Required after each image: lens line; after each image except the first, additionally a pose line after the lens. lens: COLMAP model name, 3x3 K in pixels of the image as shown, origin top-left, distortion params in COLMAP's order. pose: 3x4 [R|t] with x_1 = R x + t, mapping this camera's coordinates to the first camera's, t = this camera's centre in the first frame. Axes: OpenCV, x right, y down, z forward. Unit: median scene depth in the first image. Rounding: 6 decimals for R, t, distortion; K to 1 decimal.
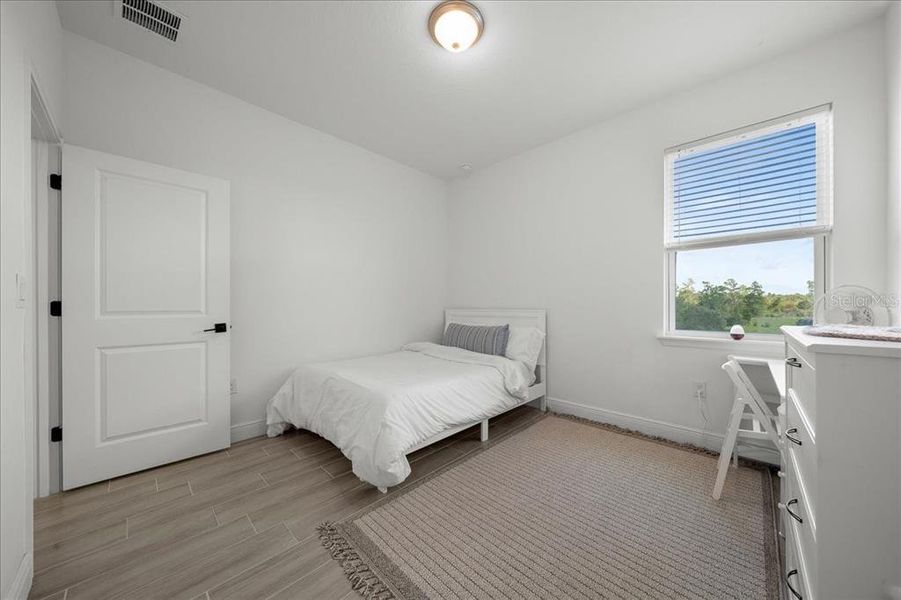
lens RADIAL K [[308.4, 0, 452.7], [0, 308.4, 300.1], [0, 0, 1]] dist [-0.000977, -0.000045]
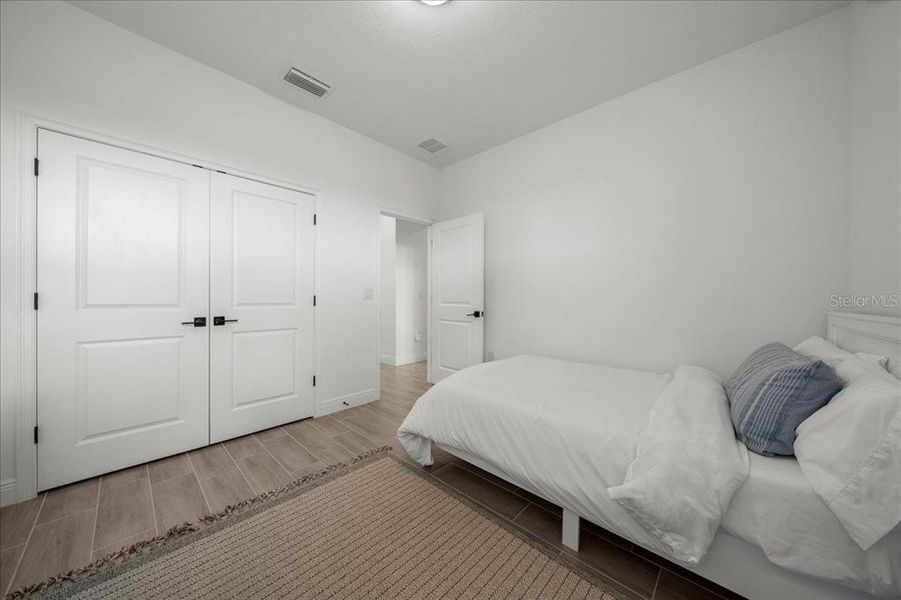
lens RADIAL K [[308.4, 0, 452.7], [0, 308.4, 300.1], [0, 0, 1]] dist [-0.000977, -0.000045]
pose [[0.016921, 0.010204, -0.999805, 0.706788], [0.000619, 0.999948, 0.010216, 0.007909], [0.999857, -0.000792, 0.016914, 0.858590]]
